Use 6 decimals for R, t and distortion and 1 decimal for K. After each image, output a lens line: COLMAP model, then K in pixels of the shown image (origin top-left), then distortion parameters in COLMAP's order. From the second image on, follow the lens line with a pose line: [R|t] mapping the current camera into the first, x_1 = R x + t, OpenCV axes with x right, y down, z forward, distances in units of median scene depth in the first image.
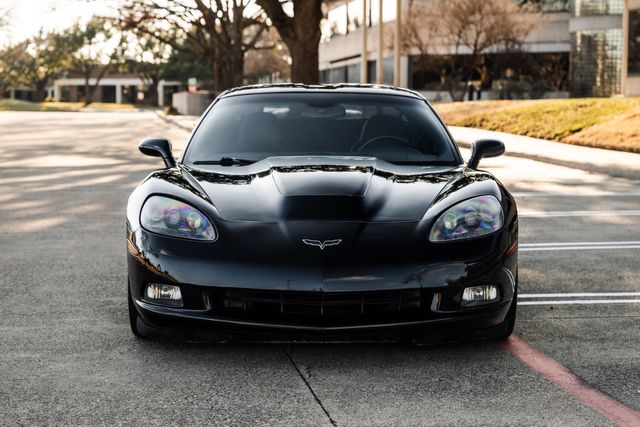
lens RADIAL K [[1406.1, 0, 320.0], [0, 1406.1, 213.5], [0, 0, 1]] dist [0.034356, -0.049745]
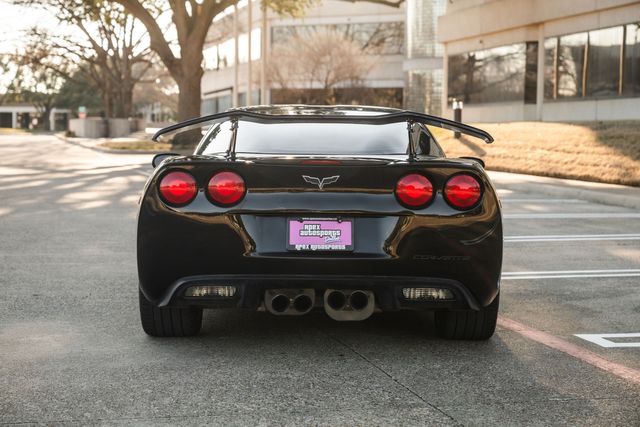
lens RADIAL K [[1406.1, 0, 320.0], [0, 1406.1, 213.5], [0, 0, 1]] dist [0.034356, -0.049745]
pose [[0.994391, -0.000495, 0.105764, -0.021627], [0.002784, 0.999765, -0.021491, 0.019031], [-0.105728, 0.021665, 0.994159, -0.189124]]
